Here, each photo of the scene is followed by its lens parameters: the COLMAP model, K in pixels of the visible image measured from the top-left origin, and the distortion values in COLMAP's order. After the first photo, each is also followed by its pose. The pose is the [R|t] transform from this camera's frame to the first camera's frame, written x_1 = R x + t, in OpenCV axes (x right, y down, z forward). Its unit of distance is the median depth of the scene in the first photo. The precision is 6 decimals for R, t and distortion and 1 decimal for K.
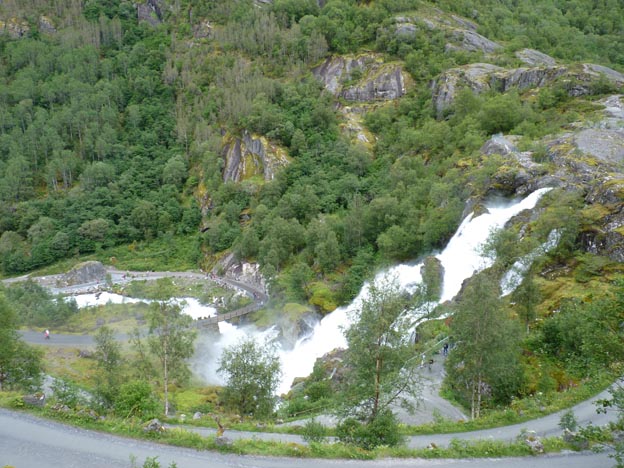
lens RADIAL K [[501.4, 0, 312.0], [0, 501.4, 234.0], [0, 0, 1]] dist [-0.013120, -0.003739]
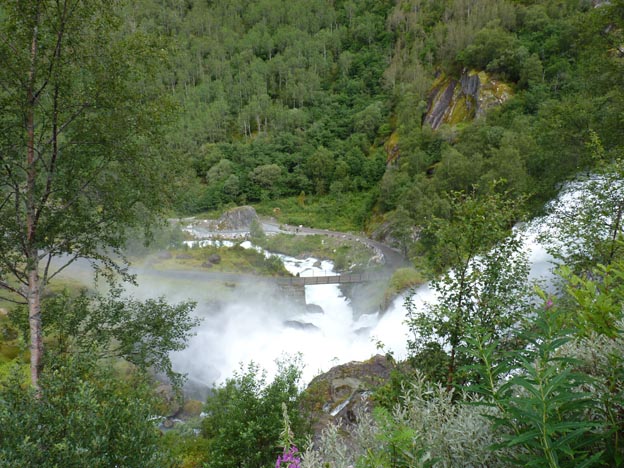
lens RADIAL K [[501.4, 0, 312.0], [0, 501.4, 234.0], [0, 0, 1]] dist [-0.013120, -0.003739]
pose [[0.867946, 0.126864, -0.480183, 0.067541], [-0.128345, 0.991279, 0.029909, 0.052879], [0.479789, 0.035670, 0.876659, 0.255265]]
